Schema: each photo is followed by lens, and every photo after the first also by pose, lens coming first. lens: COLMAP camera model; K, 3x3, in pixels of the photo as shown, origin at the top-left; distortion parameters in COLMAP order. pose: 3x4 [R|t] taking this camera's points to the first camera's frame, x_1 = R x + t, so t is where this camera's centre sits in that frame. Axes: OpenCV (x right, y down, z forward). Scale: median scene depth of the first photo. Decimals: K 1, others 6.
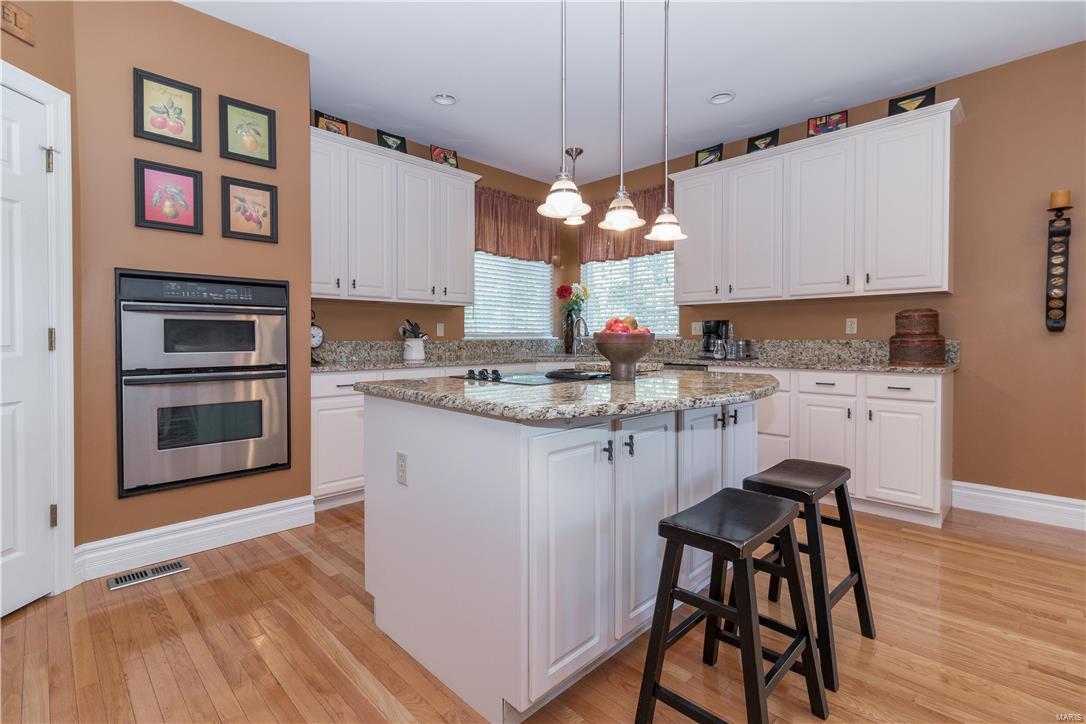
lens RADIAL K [[516.4, 0, 540.5], [0, 516.4, 344.1], [0, 0, 1]] dist [-0.000846, -0.012283]
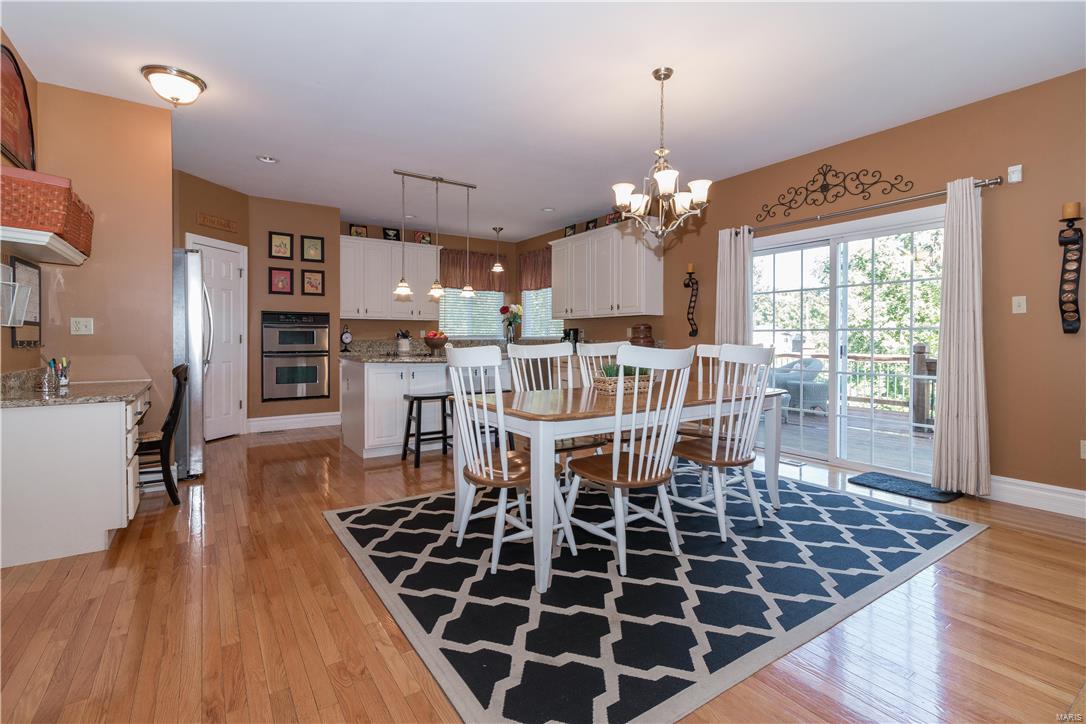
lens RADIAL K [[505.3, 0, 544.9], [0, 505.3, 339.9], [0, 0, 1]] dist [-0.083608, -0.000027]
pose [[0.984743, 0.003485, -0.173979, 0.712704], [-0.004772, 0.999964, -0.006984, 0.003030], [0.173948, 0.007708, 0.984725, -0.838890]]
